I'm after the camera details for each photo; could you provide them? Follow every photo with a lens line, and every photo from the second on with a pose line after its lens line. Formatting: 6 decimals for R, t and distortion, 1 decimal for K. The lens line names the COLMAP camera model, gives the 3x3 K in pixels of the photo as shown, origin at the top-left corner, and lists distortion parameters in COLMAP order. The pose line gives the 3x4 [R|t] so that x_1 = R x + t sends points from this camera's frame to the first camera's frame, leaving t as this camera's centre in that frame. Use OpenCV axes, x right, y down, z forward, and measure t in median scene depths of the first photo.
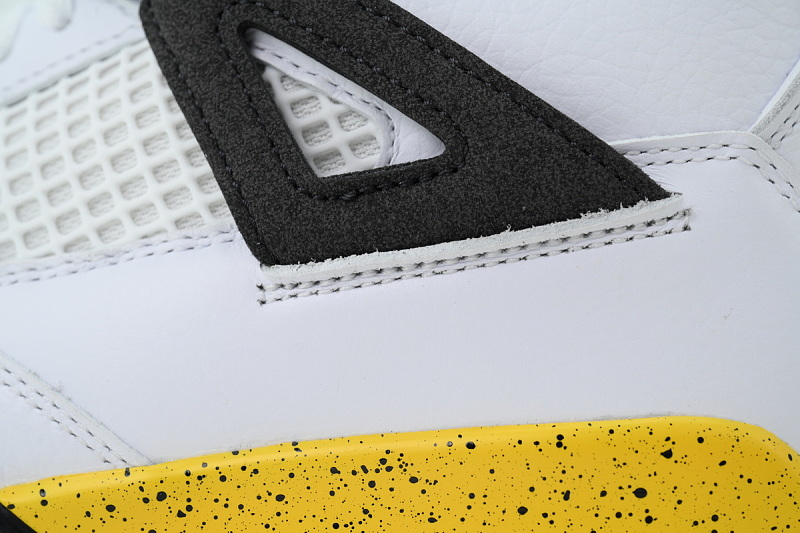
lens RADIAL K [[2400.9, 0, 400.2], [0, 2400.9, 265.4], [0, 0, 1]] dist [0.022429, 0.000000]
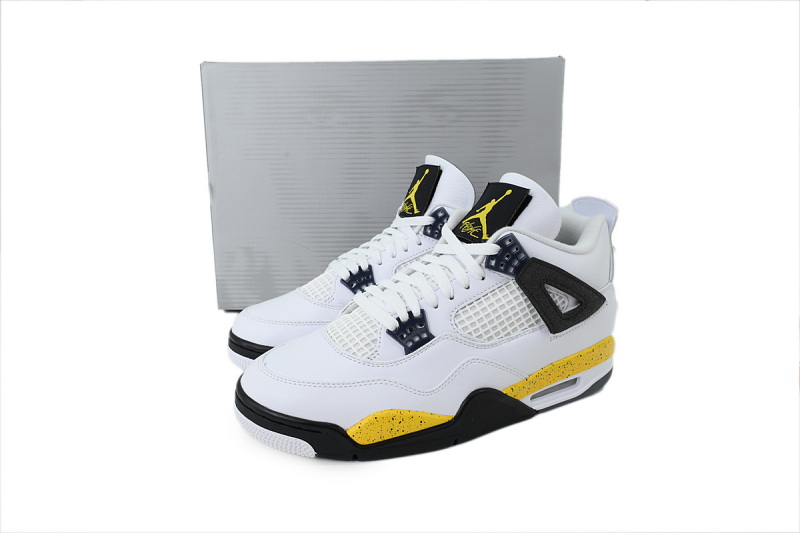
lens RADIAL K [[531.6, 0, 394.5], [0, 531.6, 271.9], [0, 0, 1]] dist [0.004274, -0.002039]
pose [[0.786662, -0.224059, 0.575292, -0.882454], [0.007403, 0.935178, 0.354100, -0.489921], [-0.617340, -0.274298, 0.737328, 0.451317]]
